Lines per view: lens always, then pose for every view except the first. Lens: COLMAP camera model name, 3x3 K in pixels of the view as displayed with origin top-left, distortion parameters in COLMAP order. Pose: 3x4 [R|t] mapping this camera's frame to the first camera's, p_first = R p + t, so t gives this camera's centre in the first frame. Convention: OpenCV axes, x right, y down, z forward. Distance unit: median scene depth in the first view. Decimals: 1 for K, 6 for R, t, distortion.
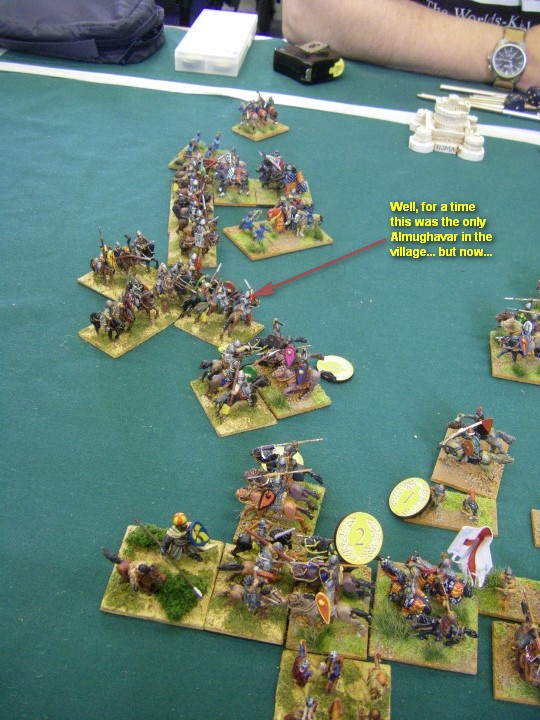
lens RADIAL K [[802.6, 0, 270.3], [0, 802.6, 360.6], [0, 0, 1]] dist [-0.094529, 0.000000]
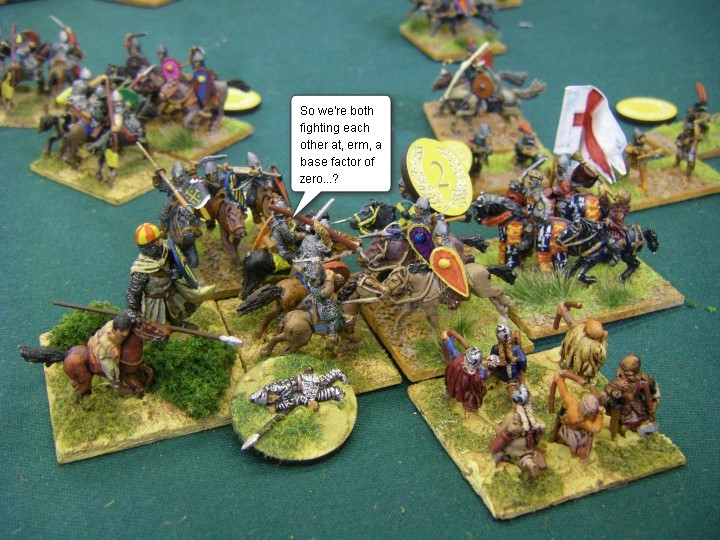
lens RADIAL K [[960.5, 0, 359.3], [0, 960.5, 269.9], [0, 0, 1]] dist [-0.060966, 0.000000]
pose [[0.868939, -0.327739, 0.370852, -0.233529], [0.371872, 0.926811, -0.052263, 0.304909], [-0.326581, 0.183323, 0.927220, 0.360004]]
